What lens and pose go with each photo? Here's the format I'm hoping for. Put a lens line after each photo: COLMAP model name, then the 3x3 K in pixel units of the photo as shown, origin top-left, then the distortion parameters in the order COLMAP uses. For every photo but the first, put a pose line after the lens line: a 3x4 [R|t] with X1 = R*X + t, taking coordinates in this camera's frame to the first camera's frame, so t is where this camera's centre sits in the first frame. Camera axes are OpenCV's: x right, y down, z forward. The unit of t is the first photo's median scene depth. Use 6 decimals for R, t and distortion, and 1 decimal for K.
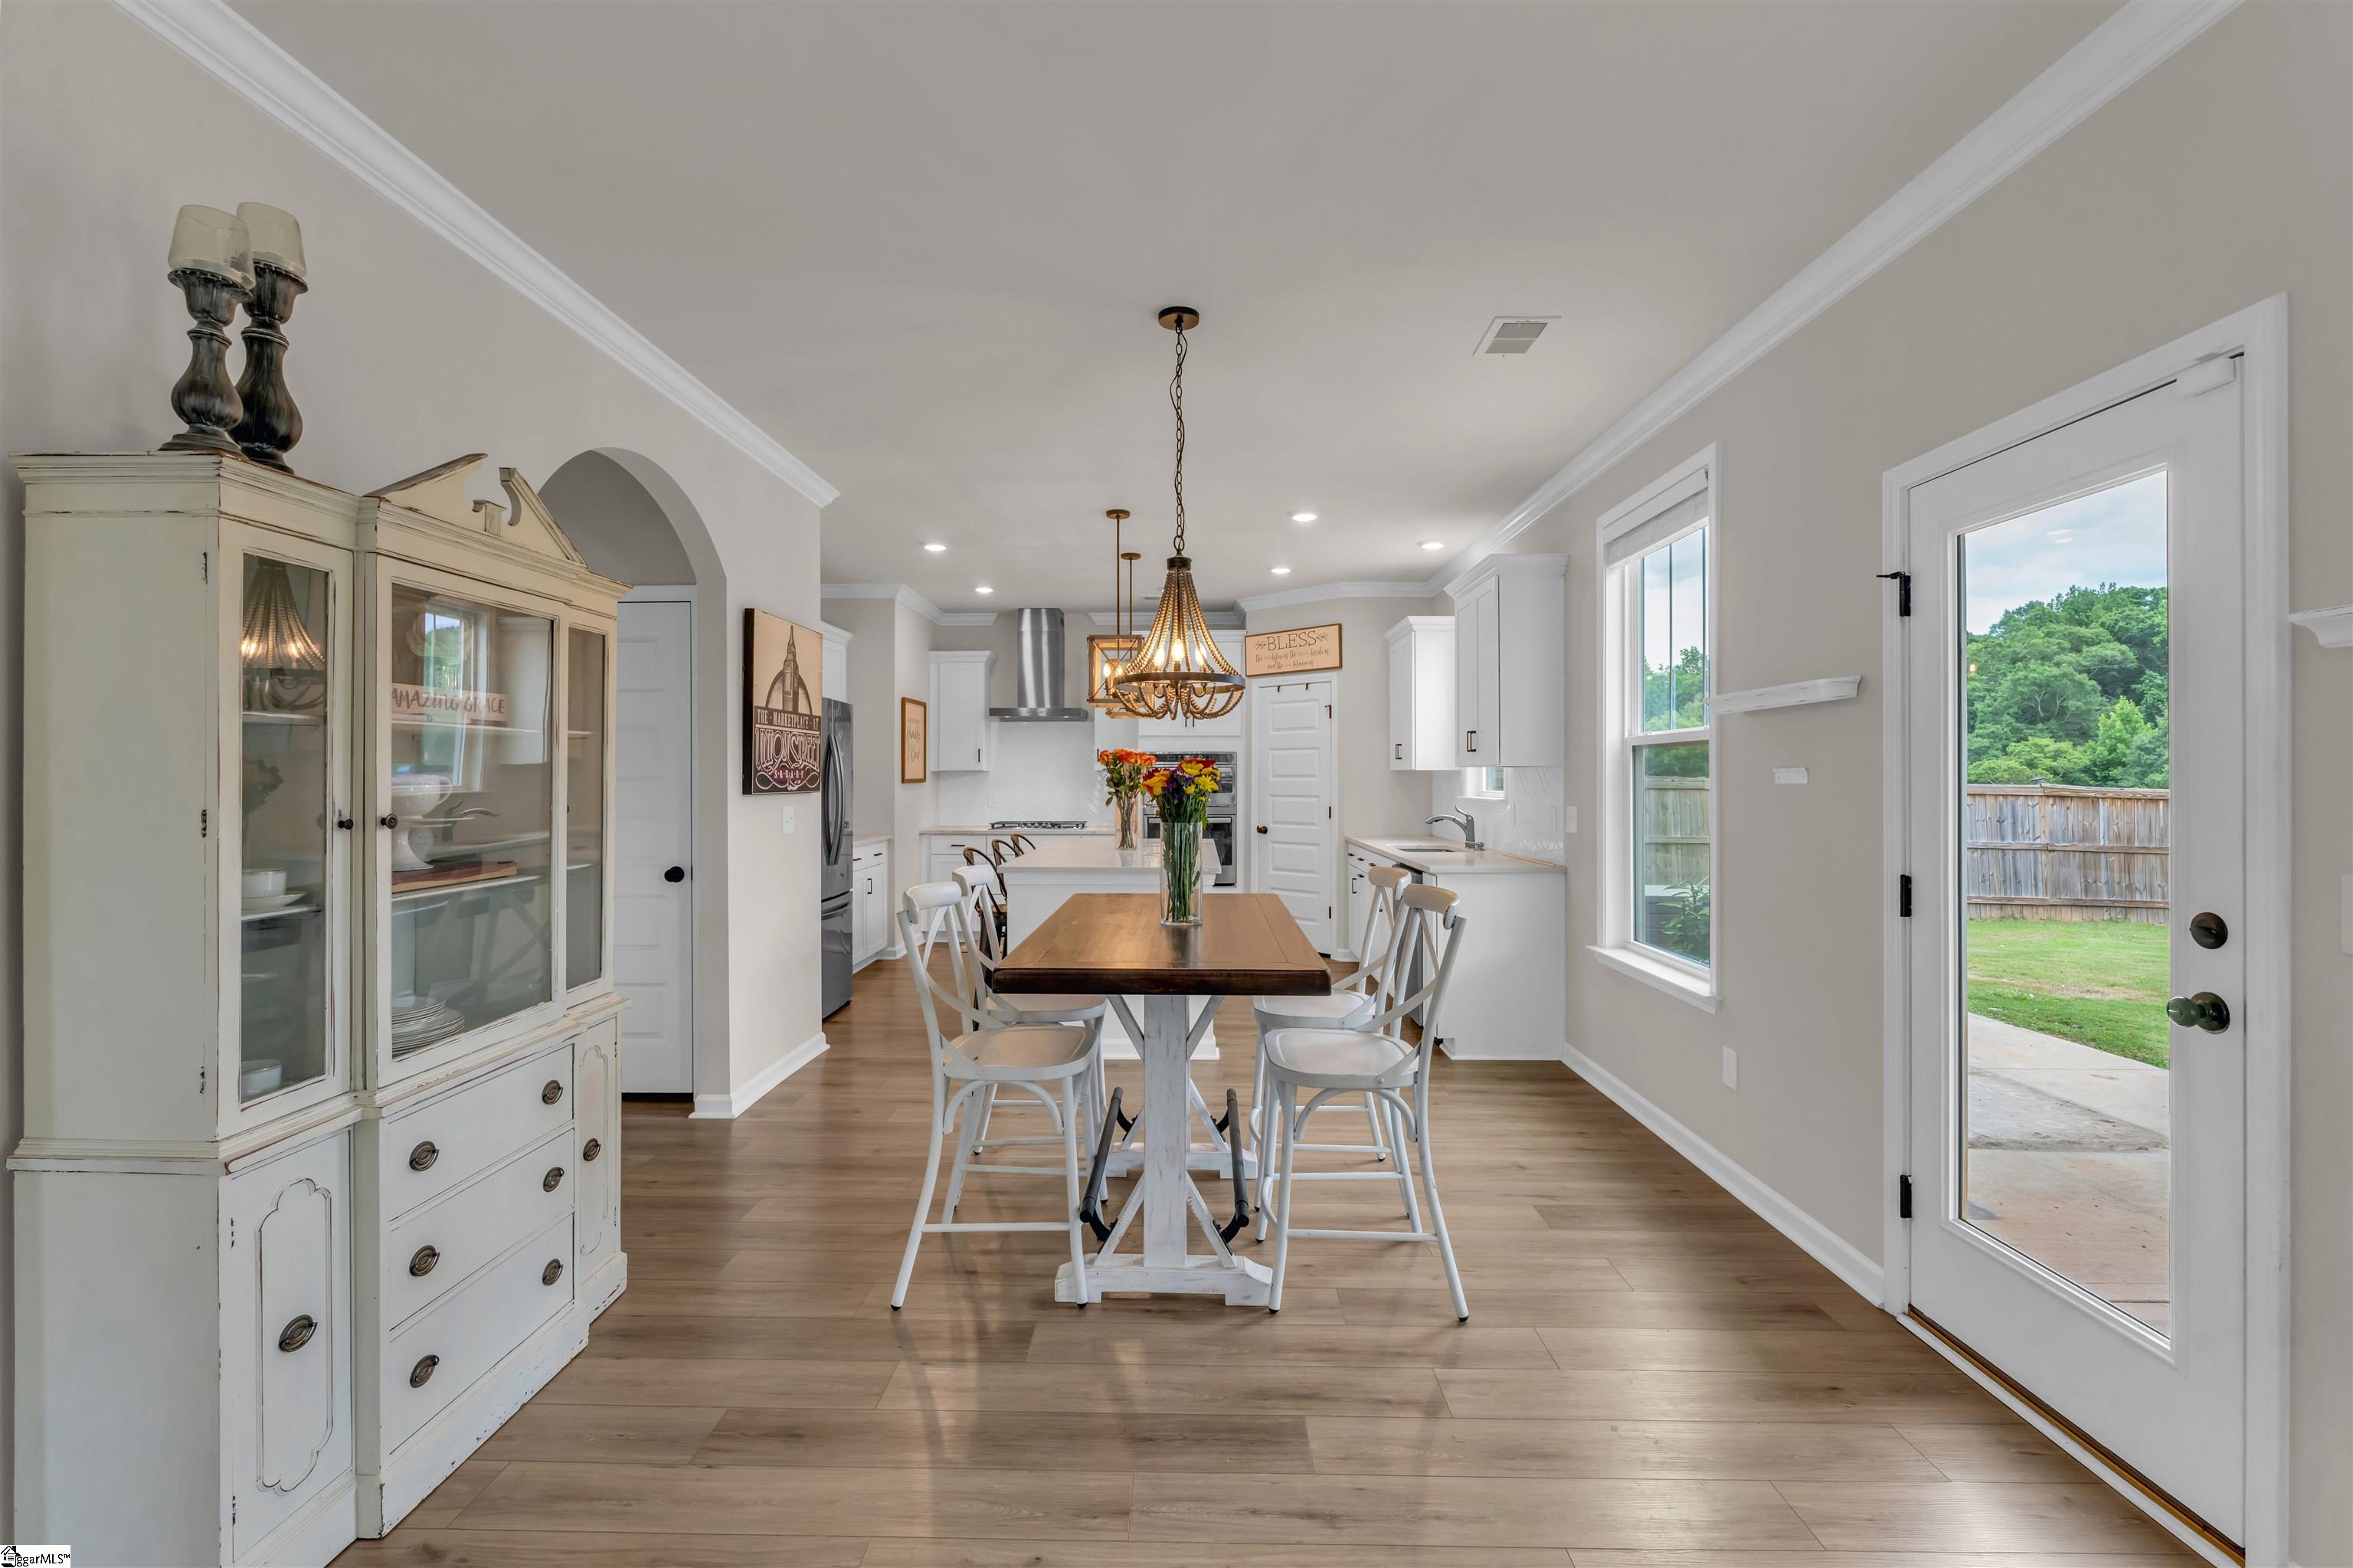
lens RADIAL K [[1025.2, 0, 1184.8], [0, 1025.2, 773.8], [0, 0, 1]] dist [0.001913, 0.000152]
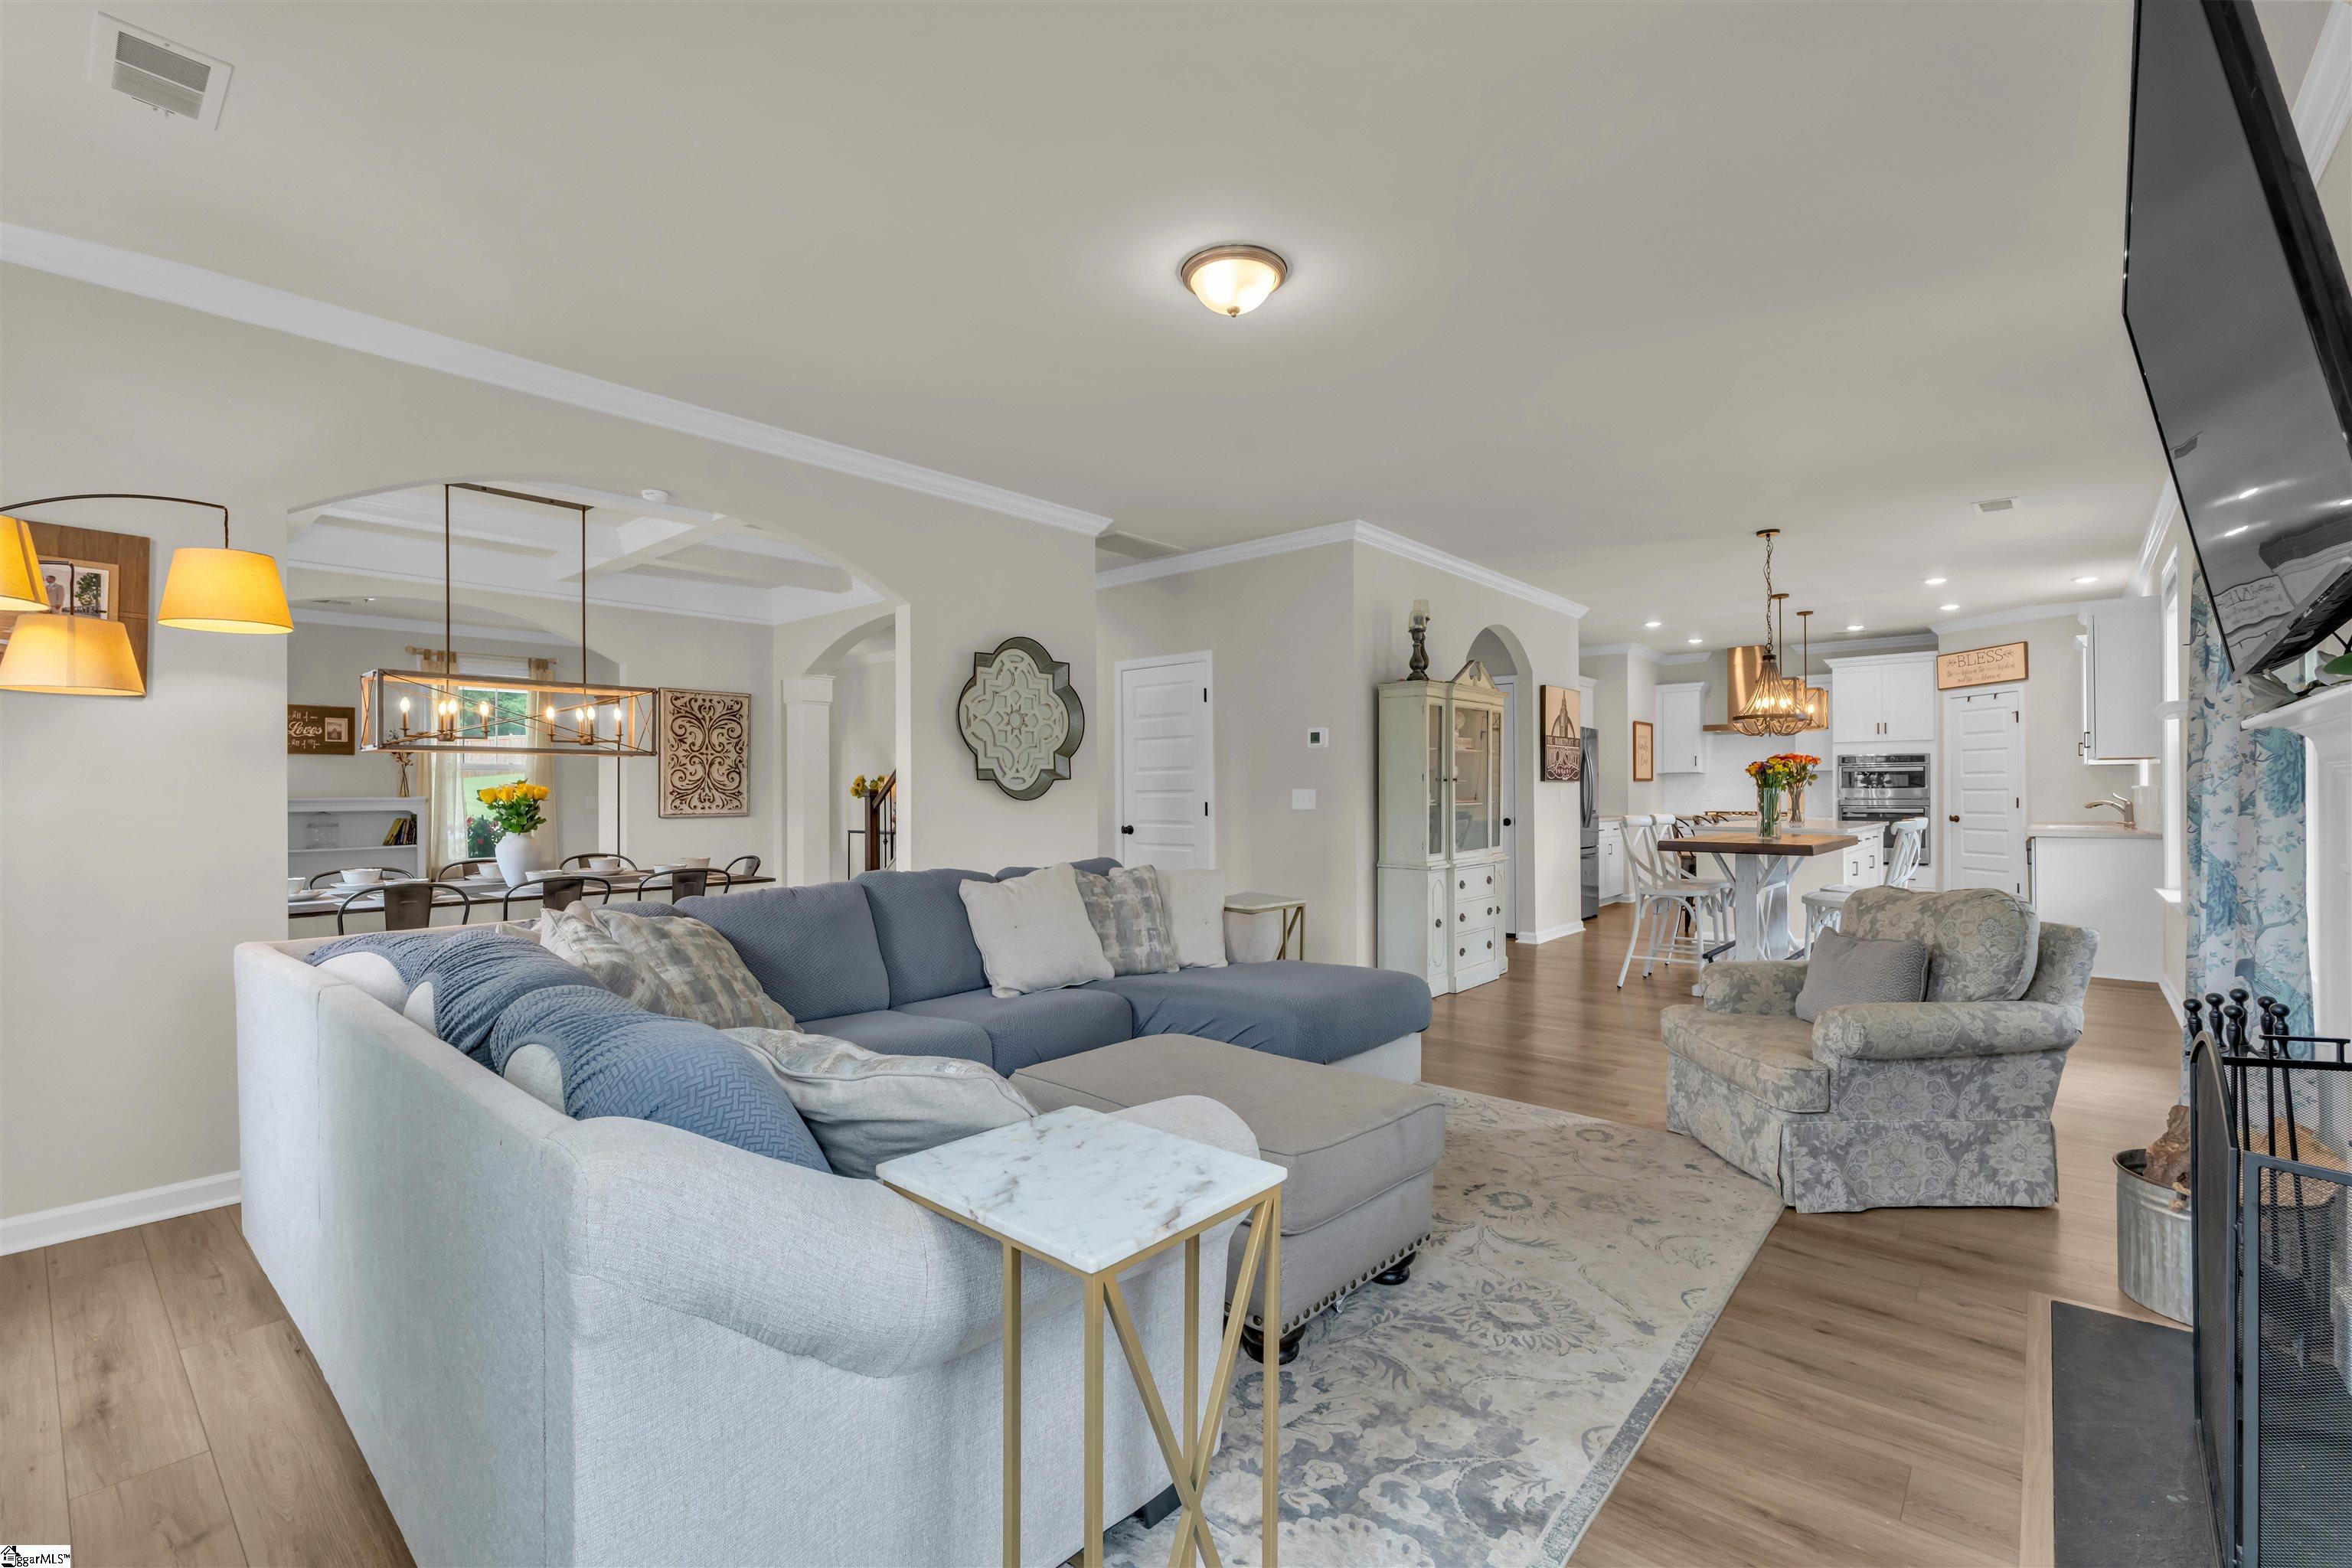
lens RADIAL K [[1024.7, 0, 1178.9], [0, 1024.7, 782.8], [0, 0, 1]] dist [0.001913, 0.000152]
pose [[0.763887, -0.007477, -0.645306, 0.250441], [0.004197, 0.999969, -0.006618, 0.028258], [0.645336, 0.002347, 0.763895, -0.777323]]
